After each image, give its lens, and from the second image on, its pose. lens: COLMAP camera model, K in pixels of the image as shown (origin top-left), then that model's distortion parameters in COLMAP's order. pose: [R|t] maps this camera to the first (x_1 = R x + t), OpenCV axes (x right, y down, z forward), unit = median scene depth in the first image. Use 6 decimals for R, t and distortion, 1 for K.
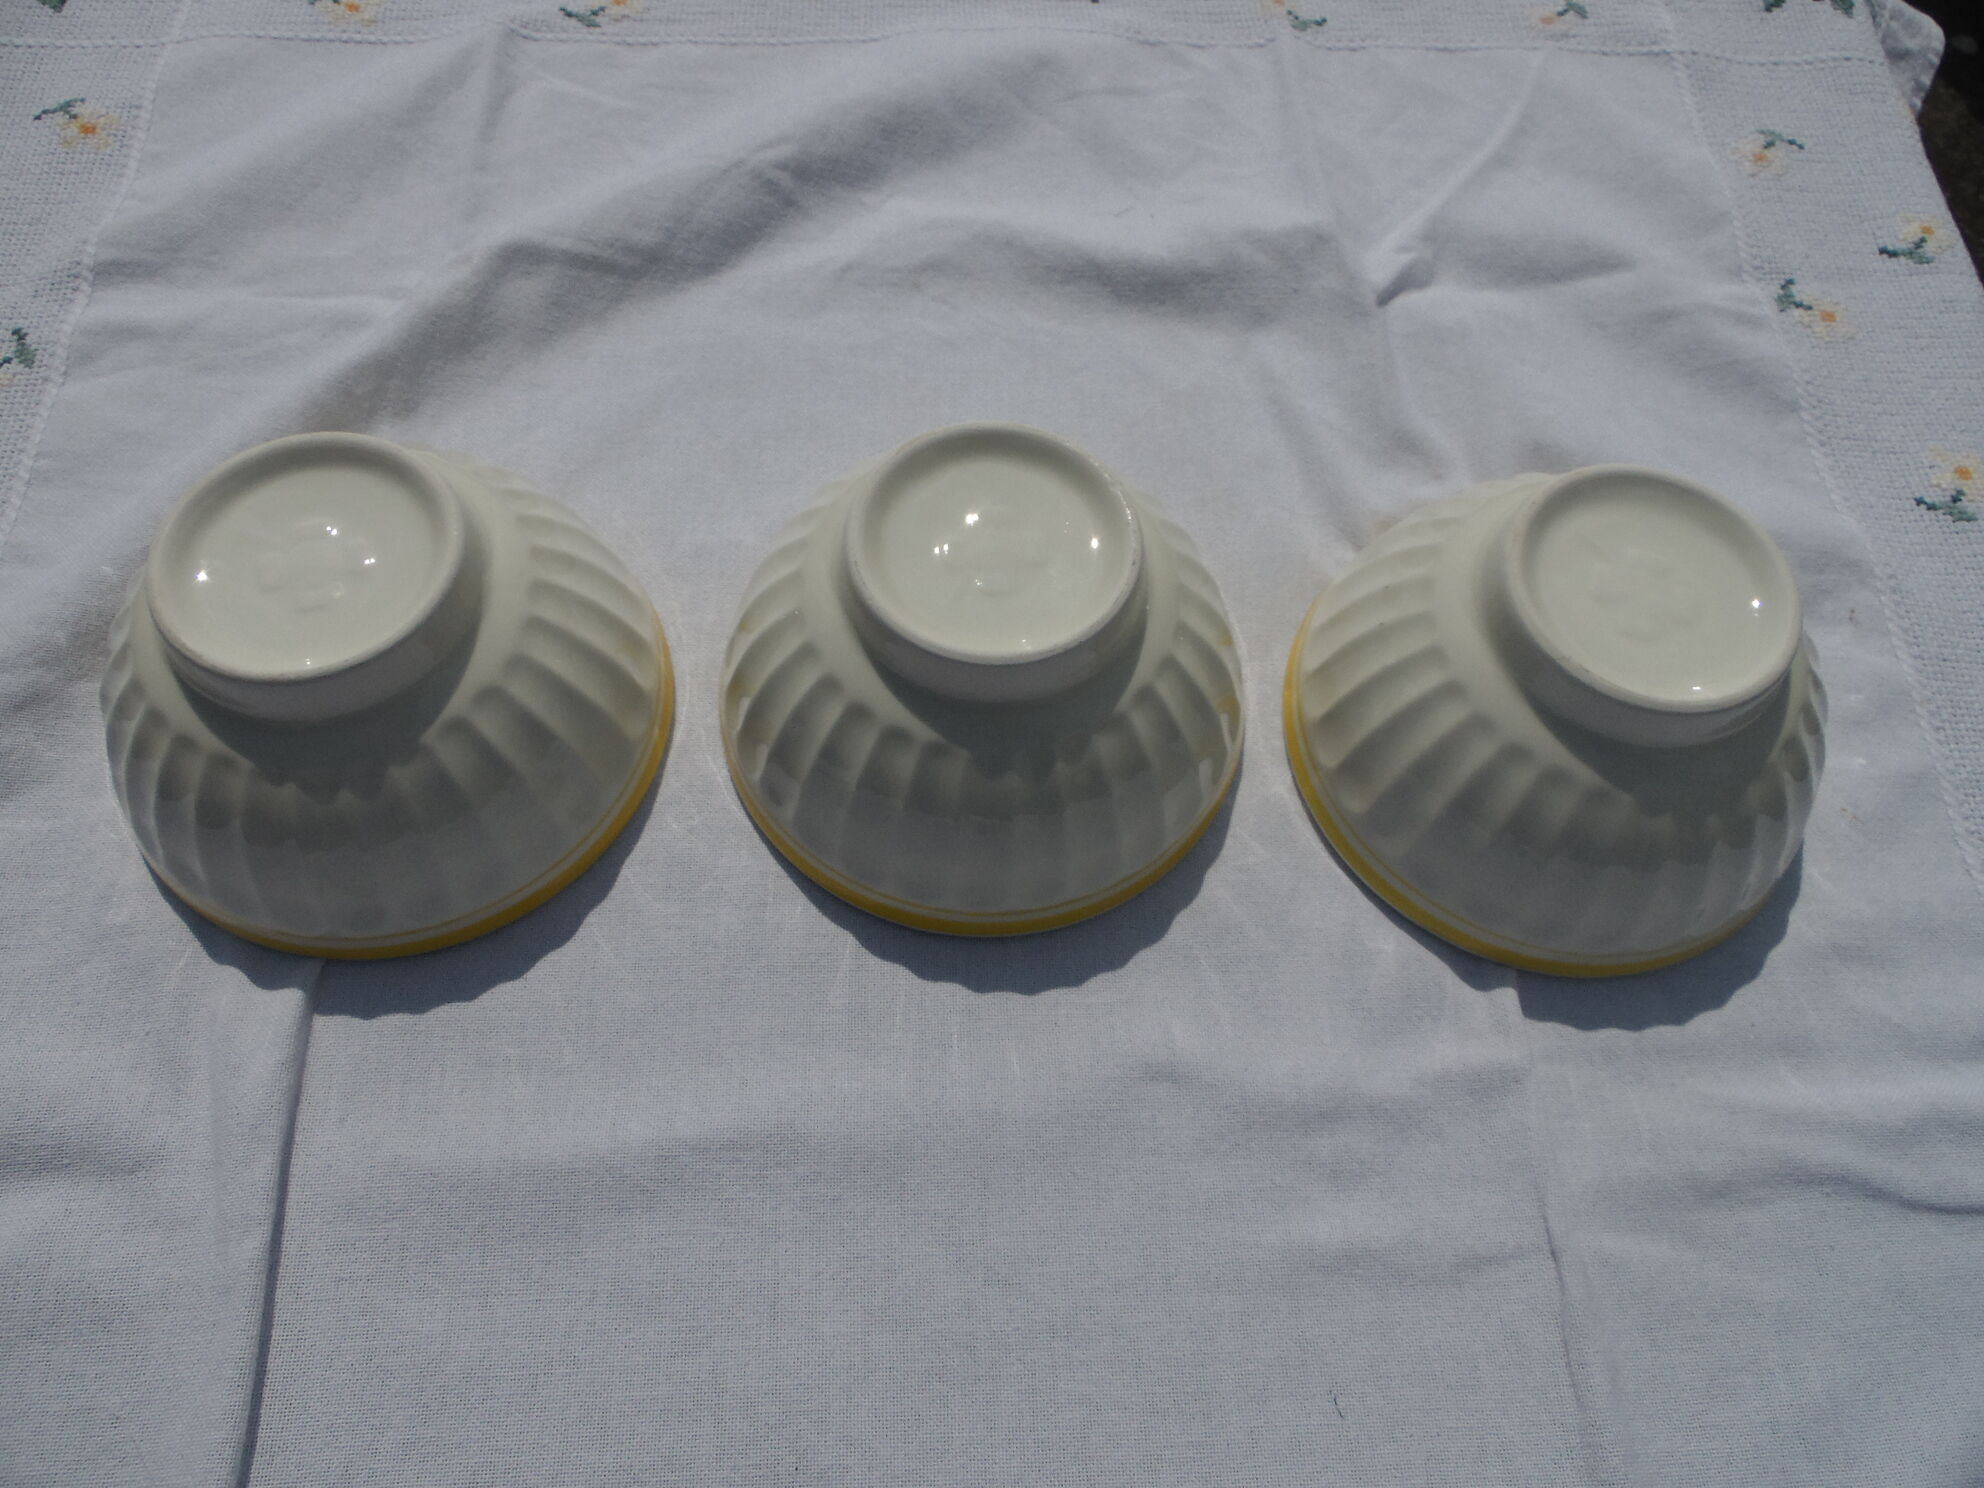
lens RADIAL K [[1415.6, 0, 992.0], [0, 1415.6, 744.0], [0, 0, 1]] dist [0.009208, 0.000940]
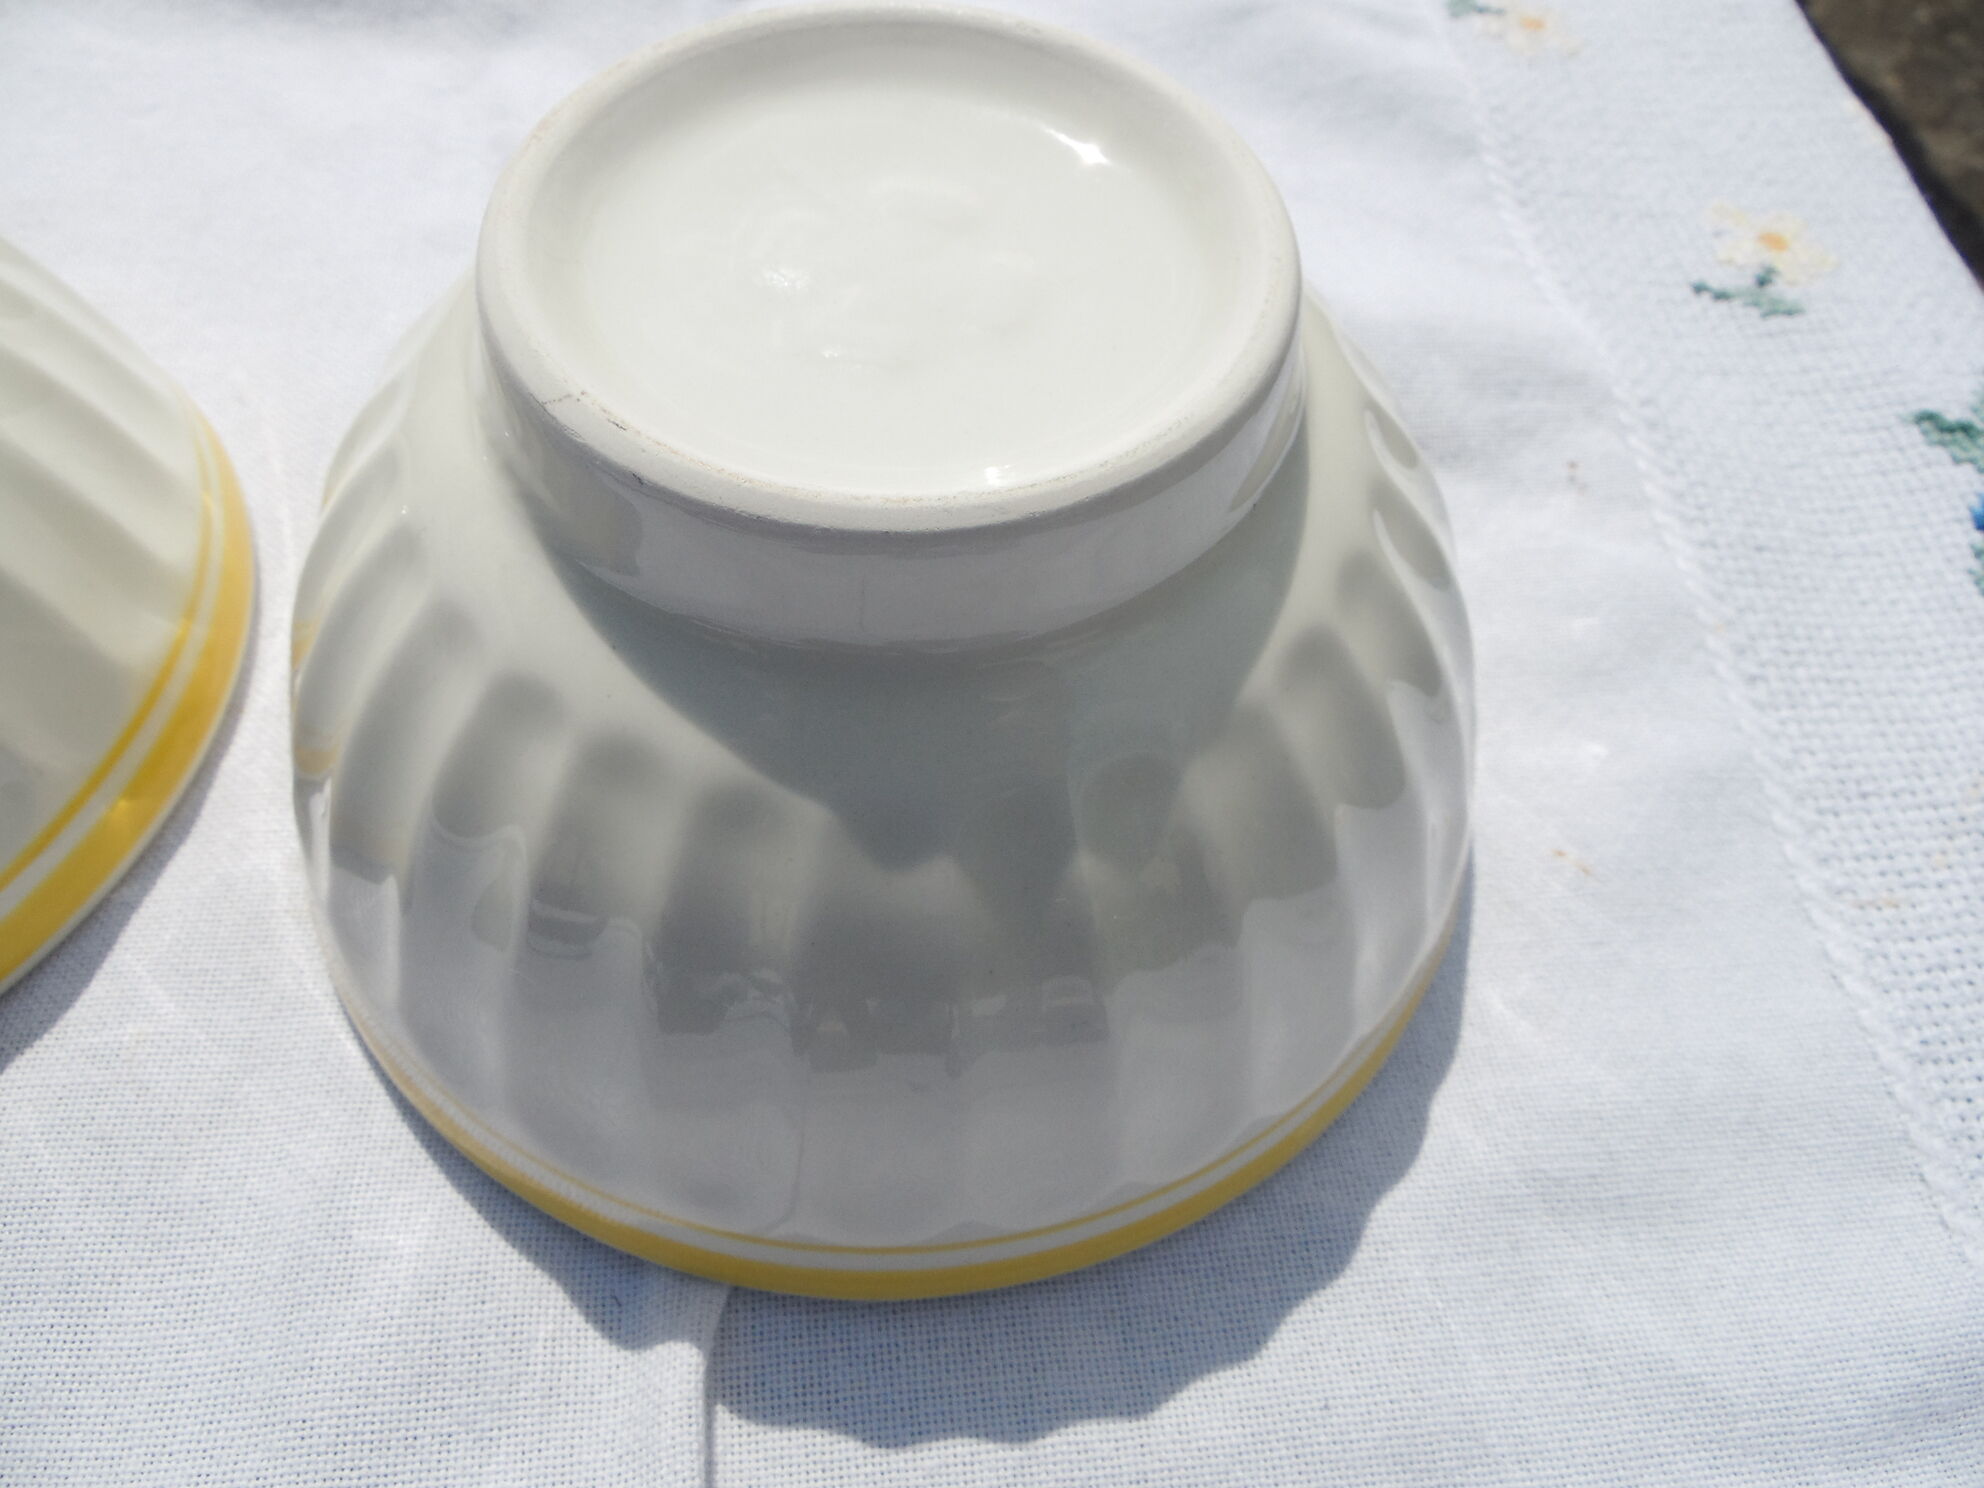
lens RADIAL K [[1423.3, 0, 992.0], [0, 1423.3, 744.0], [0, 0, 1]] dist [-0.004923, 0.001501]
pose [[0.998546, -0.038079, 0.038146, 0.396178], [0.041614, 0.994452, -0.096610, 0.046944], [-0.034256, 0.098057, 0.994591, 0.543131]]
